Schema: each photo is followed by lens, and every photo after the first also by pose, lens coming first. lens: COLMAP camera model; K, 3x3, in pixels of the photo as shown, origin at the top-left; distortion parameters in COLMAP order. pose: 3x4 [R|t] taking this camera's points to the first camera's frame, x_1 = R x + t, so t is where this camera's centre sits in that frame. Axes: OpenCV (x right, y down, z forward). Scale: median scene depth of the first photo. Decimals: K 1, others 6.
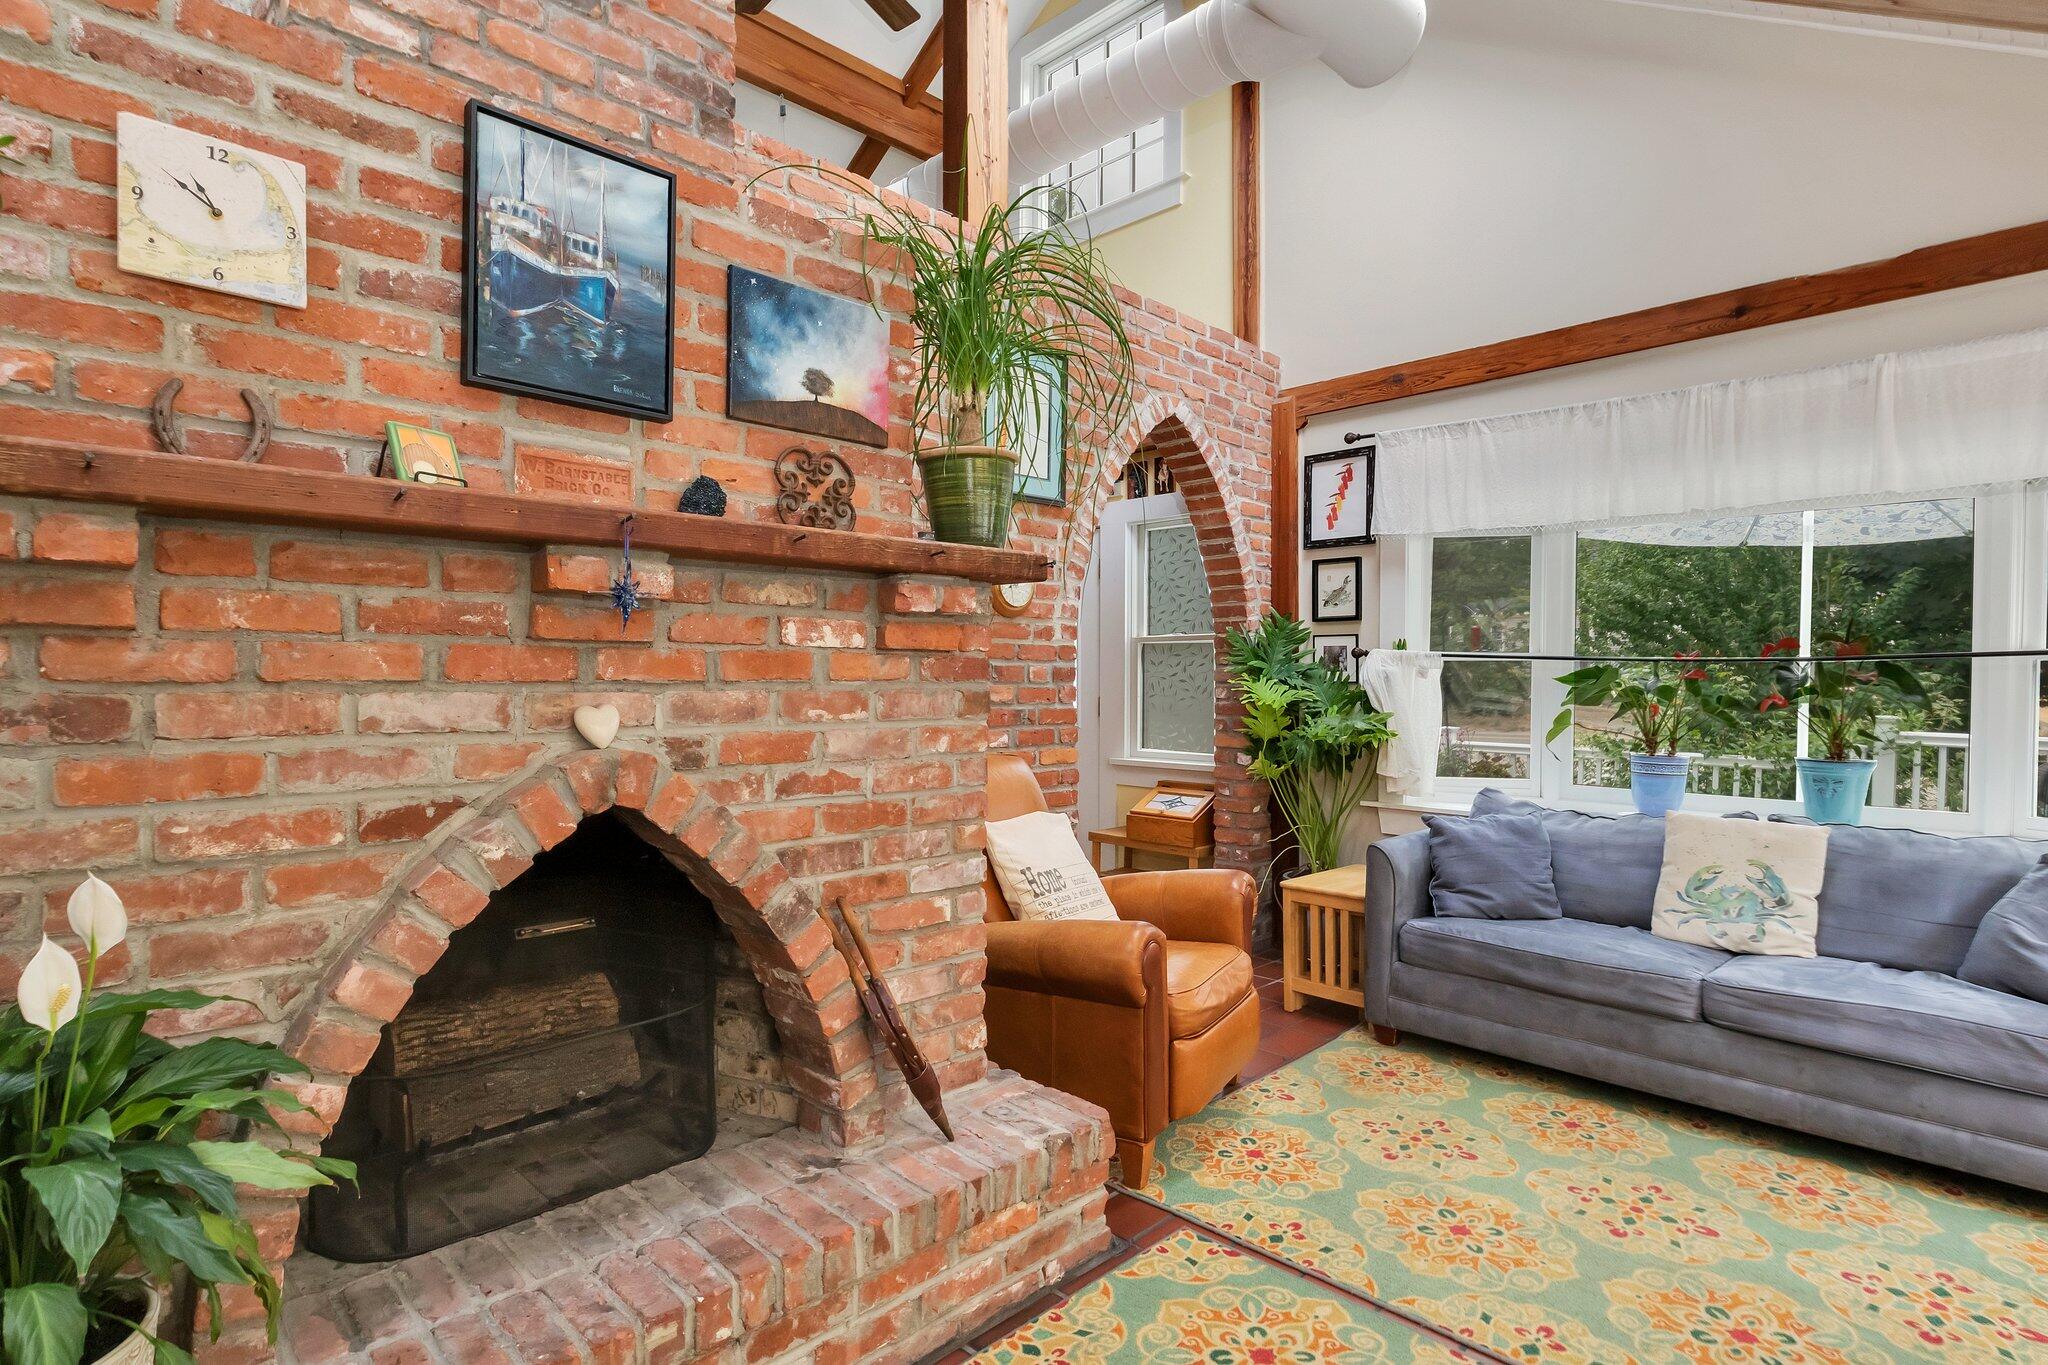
lens RADIAL K [[1035.3, 0, 1051.6], [0, 1035.3, 699.3], [0, 0, 1]] dist [-0.024765, -0.000862]
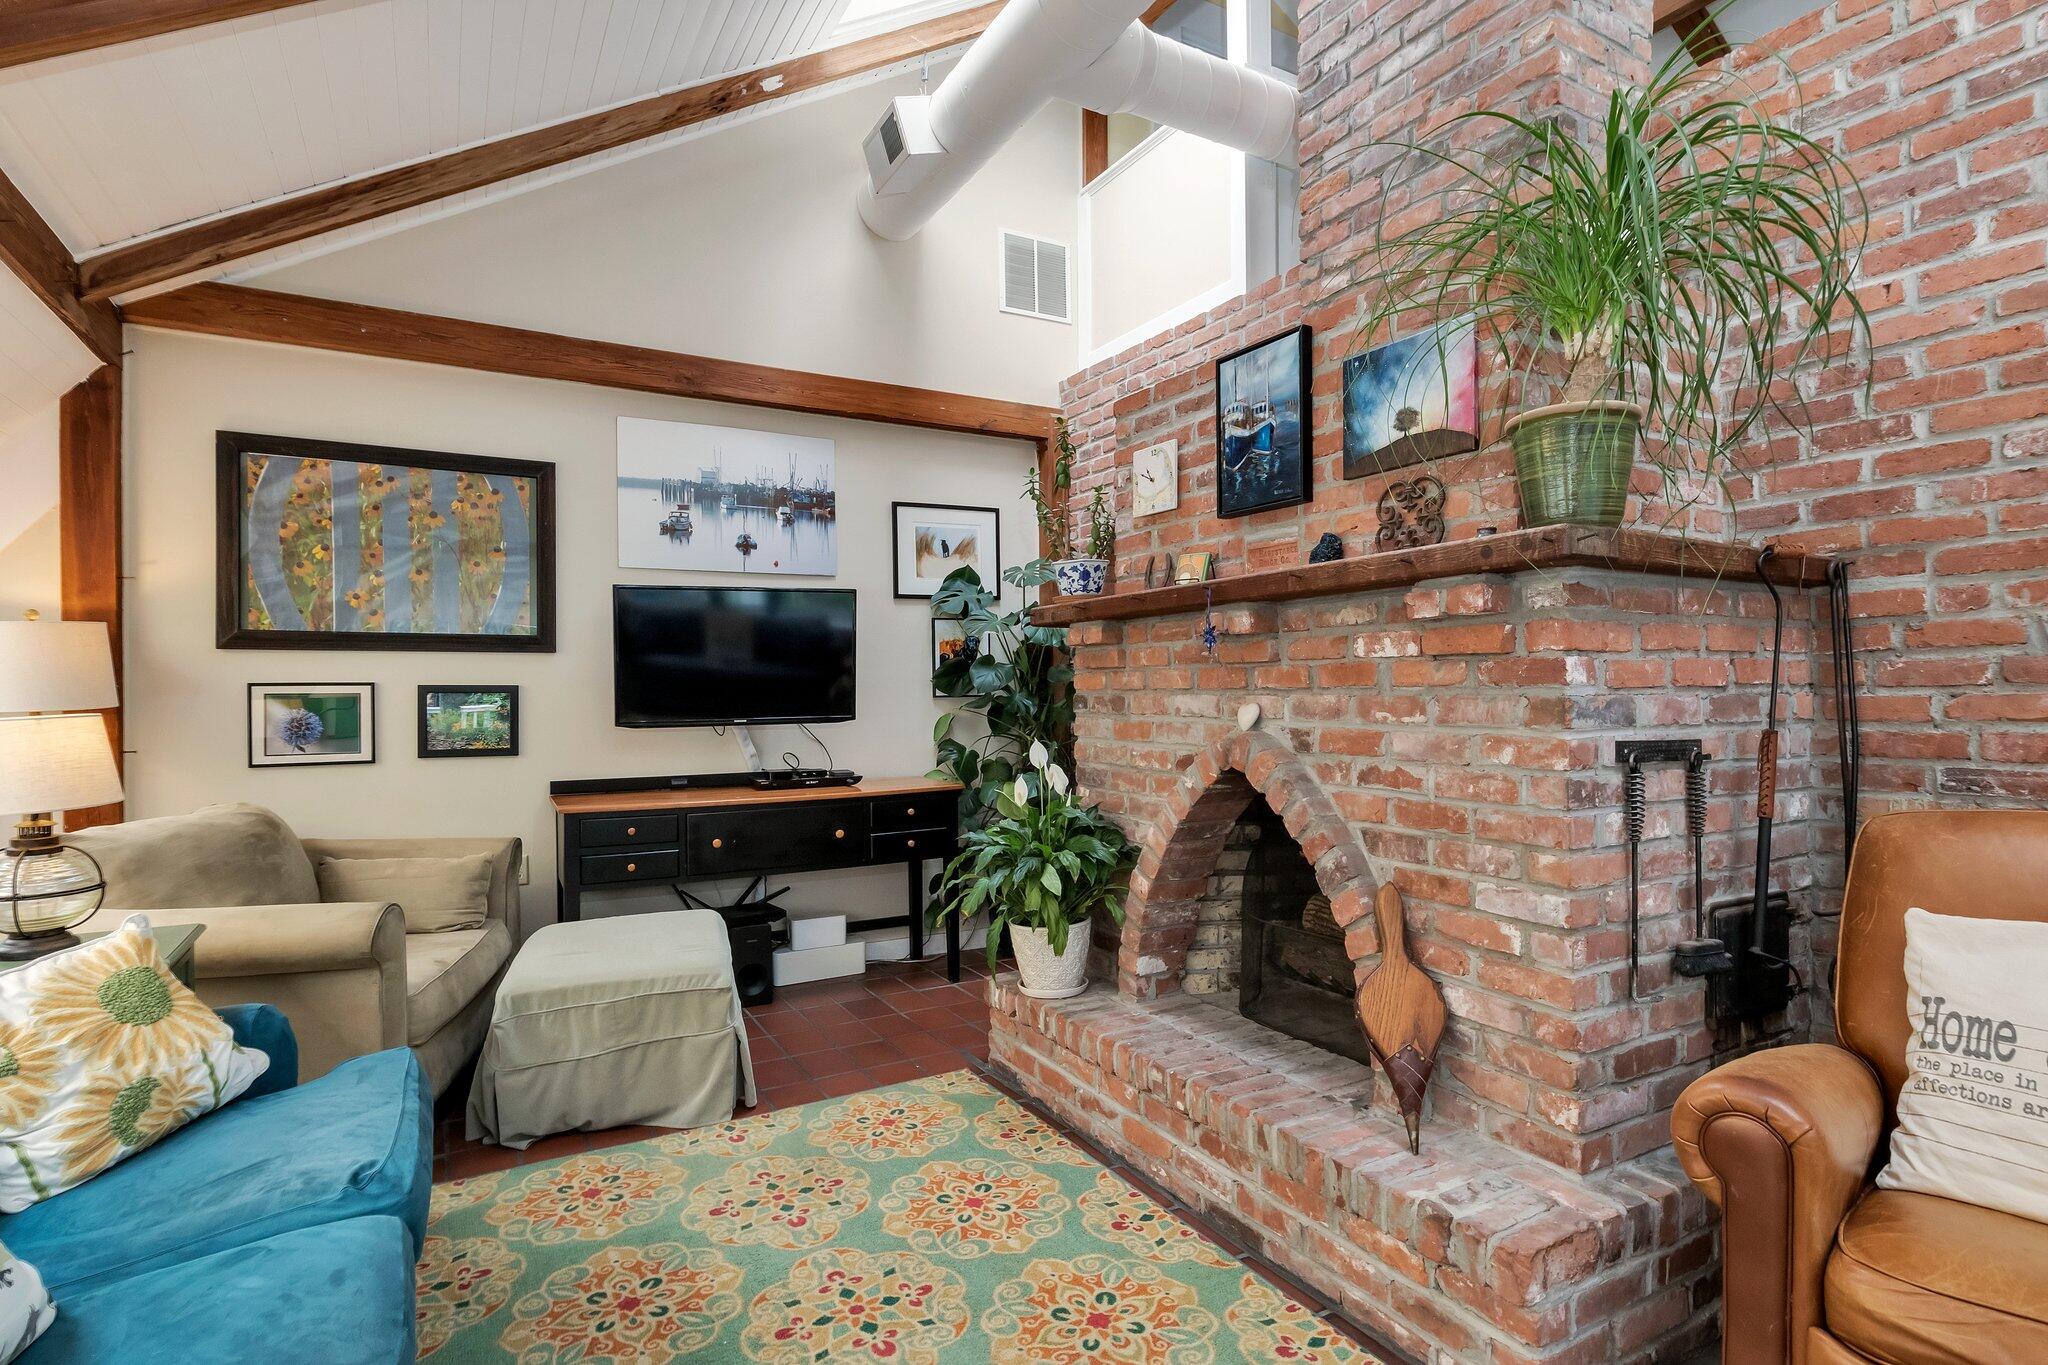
lens RADIAL K [[1035.3, 0, 1051.6], [0, 1035.3, 699.3], [0, 0, 1]] dist [-0.024765, -0.000862]
pose [[-0.271930, 0.006344, -0.962296, 0.966601], [-0.013826, 0.999849, 0.010498, -0.011130], [0.962218, 0.016159, -0.271801, 0.954546]]
